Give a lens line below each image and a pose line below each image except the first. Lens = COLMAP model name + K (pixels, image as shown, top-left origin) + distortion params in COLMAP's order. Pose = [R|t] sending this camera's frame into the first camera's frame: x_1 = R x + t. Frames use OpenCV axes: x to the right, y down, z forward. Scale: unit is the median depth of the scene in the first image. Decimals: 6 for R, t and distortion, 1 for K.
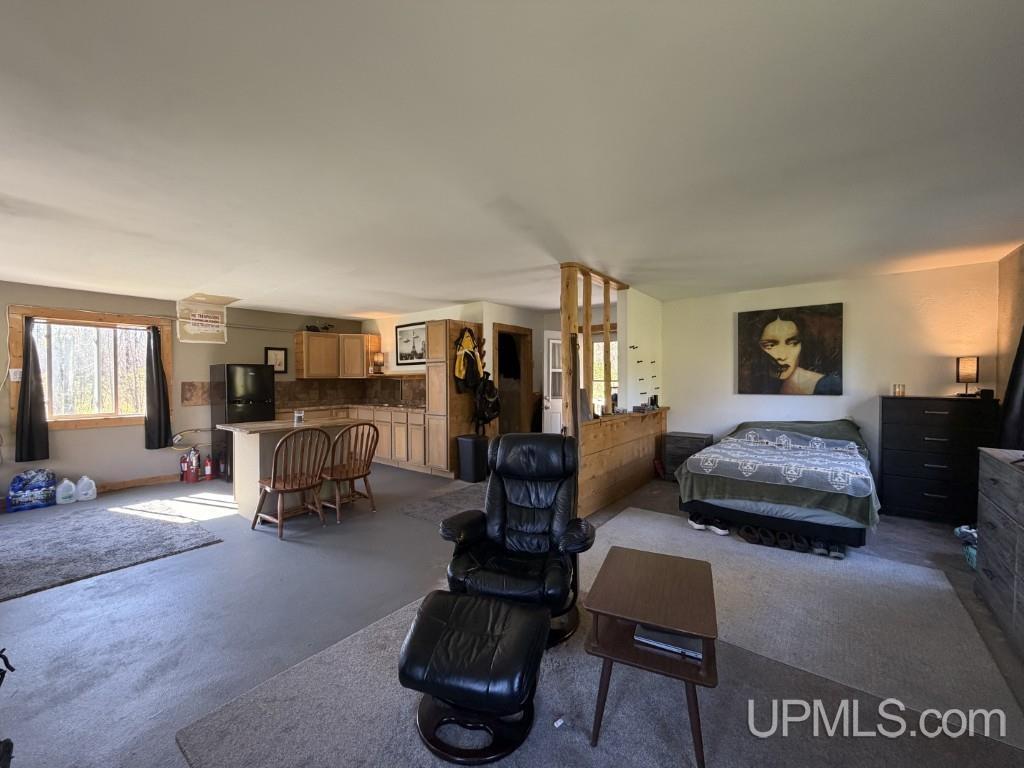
lens RADIAL K [[407.6, 0, 512.6], [0, 407.6, 380.4], [0, 0, 1]] dist [0.000623, 0.000084]
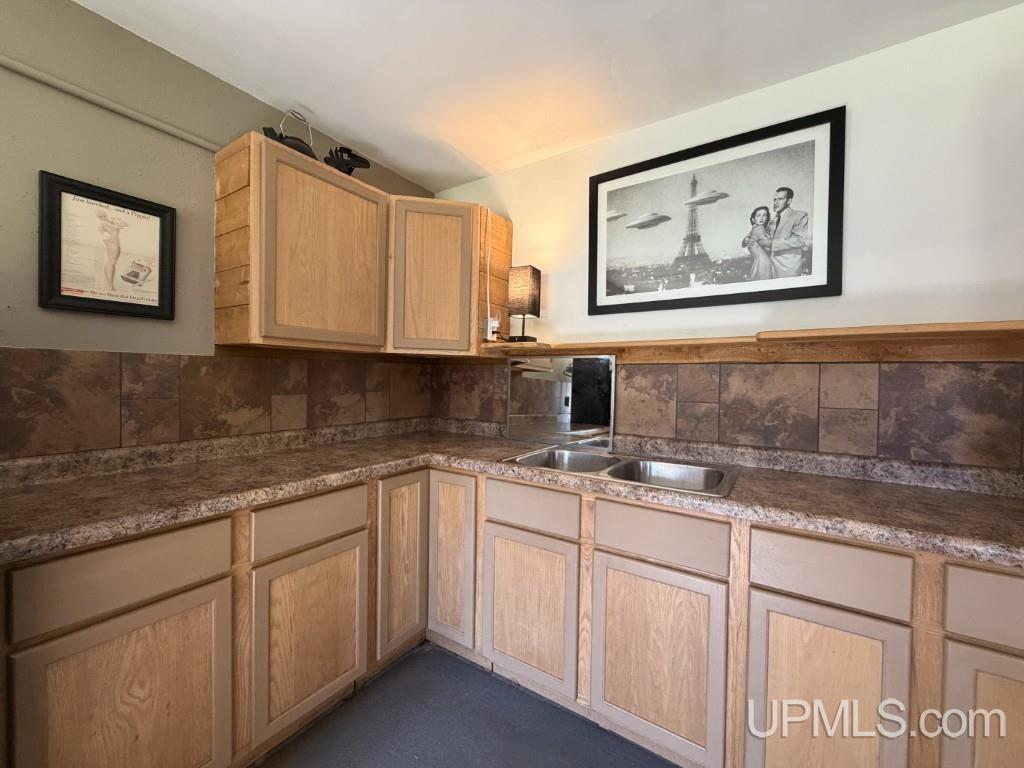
lens RADIAL K [[407.6, 0, 511.3], [0, 407.6, 380.2], [0, 0, 1]] dist [0.000623, 0.000084]
pose [[0.995747, 0.022300, 0.089387, -0.374092], [-0.023122, 0.999699, 0.008171, 0.009494], [-0.089178, -0.010203, 0.995963, 0.735200]]
